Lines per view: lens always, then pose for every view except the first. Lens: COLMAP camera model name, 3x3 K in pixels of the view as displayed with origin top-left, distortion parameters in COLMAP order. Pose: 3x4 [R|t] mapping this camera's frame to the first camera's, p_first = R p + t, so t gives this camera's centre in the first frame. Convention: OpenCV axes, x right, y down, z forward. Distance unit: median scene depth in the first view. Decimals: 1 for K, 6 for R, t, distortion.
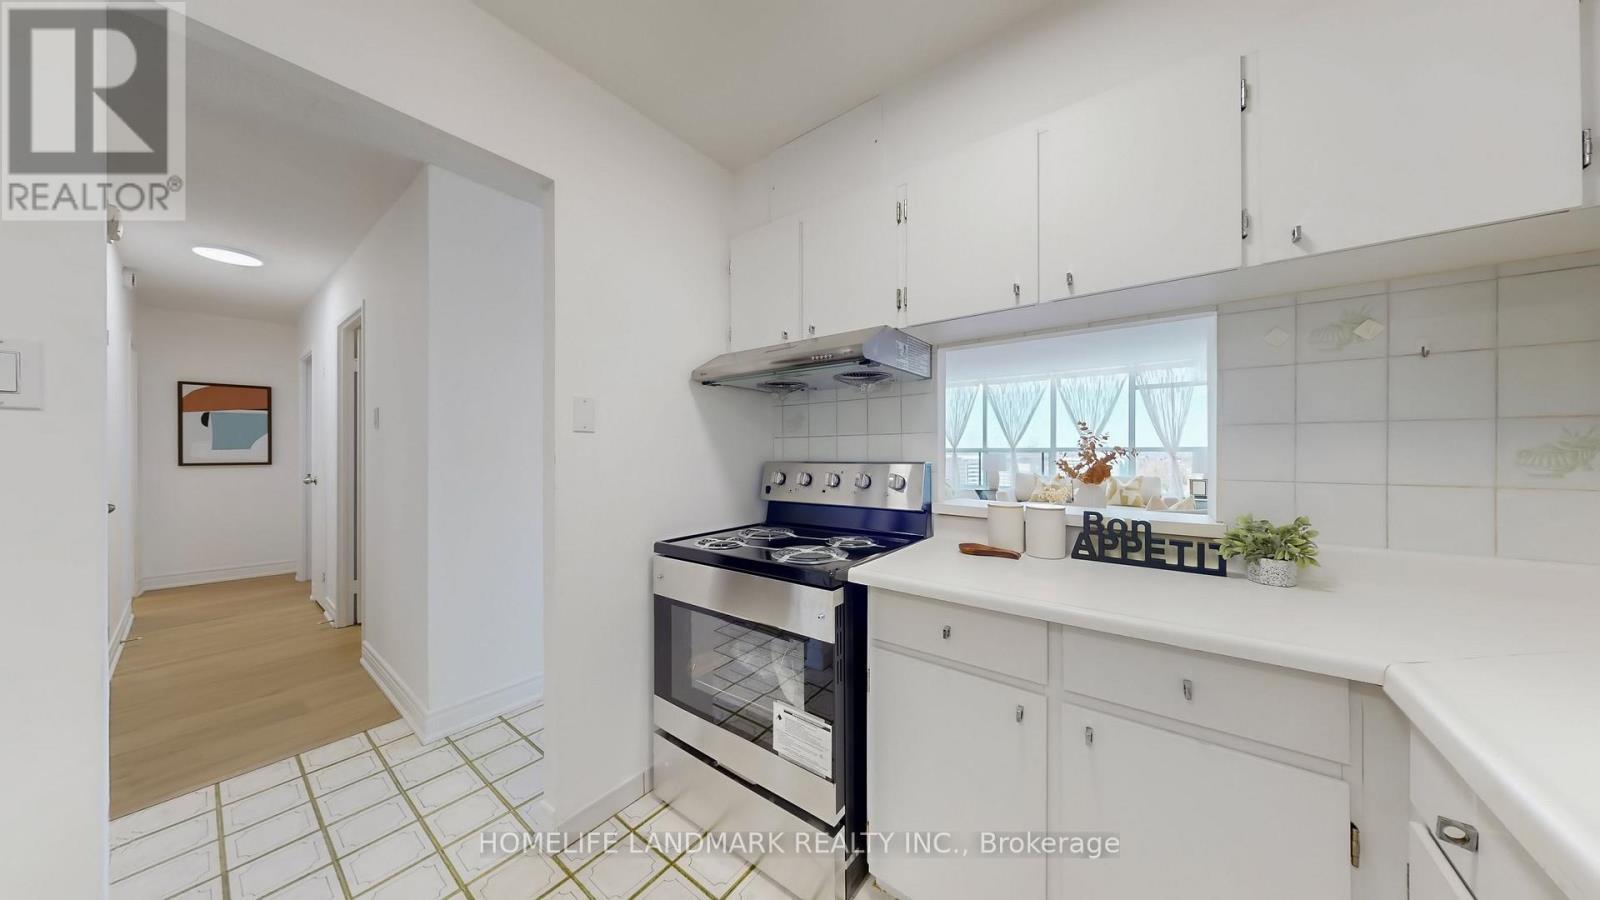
lens RADIAL K [[464.7, 0, 802.1], [0, 464.7, 453.8], [0, 0, 1]] dist [-0.010217, 0.000000]
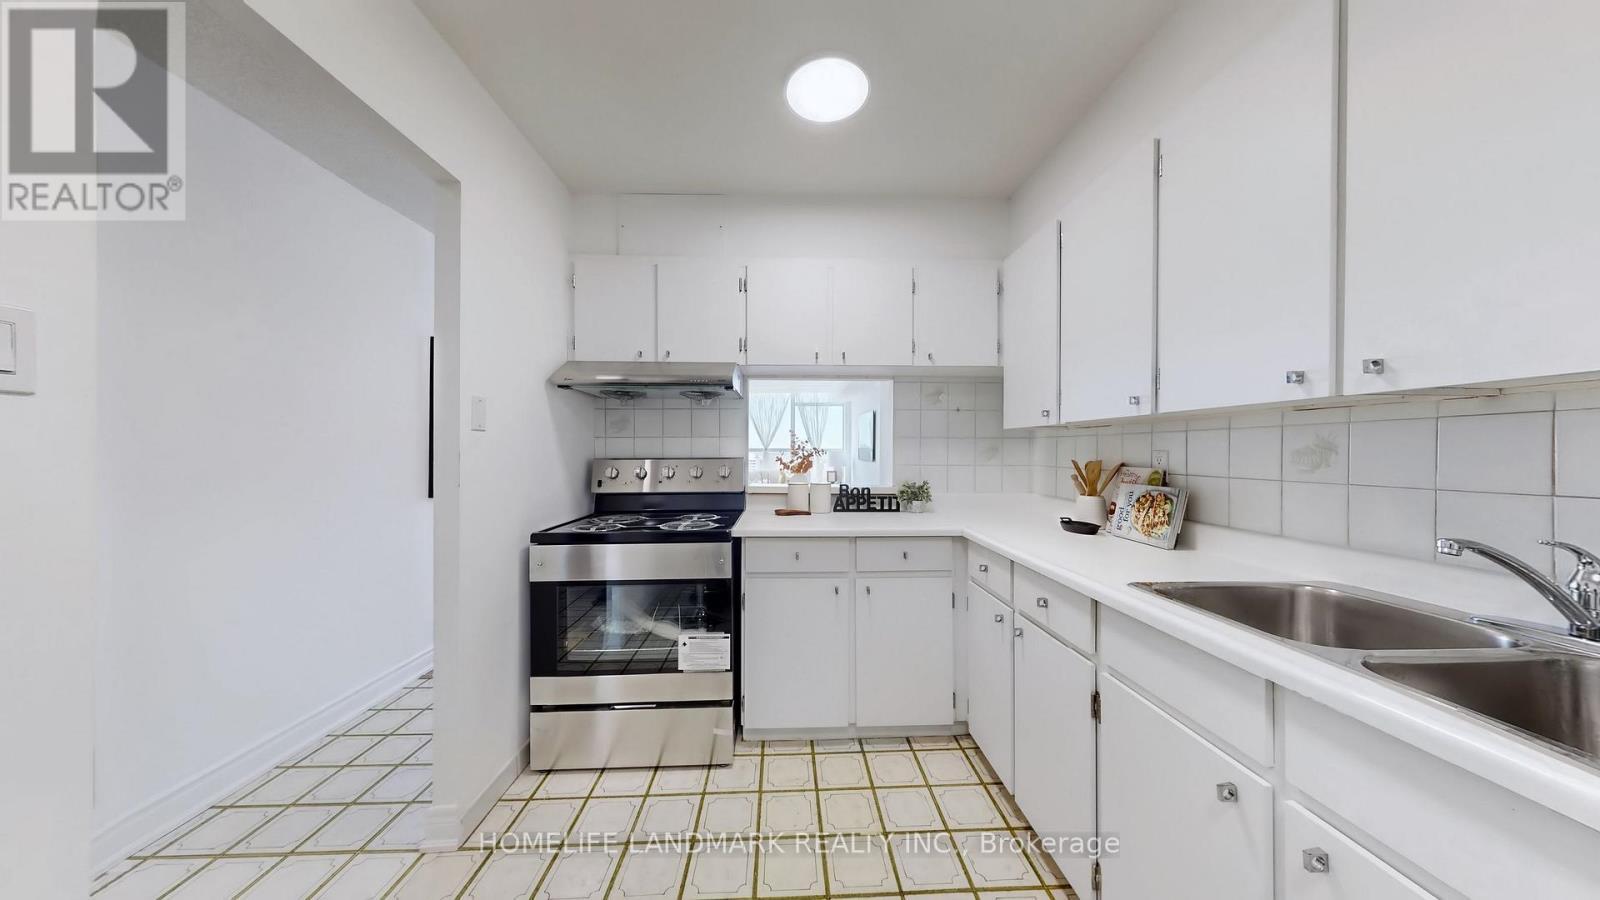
lens RADIAL K [[464.7, 0, 802.1], [0, 464.7, 453.8], [0, 0, 1]] dist [-0.010217, 0.000000]
pose [[0.767331, -0.001595, 0.641249, -0.636232], [0.001763, 0.999998, 0.000377, 0.007133], [-0.641249, 0.000841, 0.767333, -0.263879]]
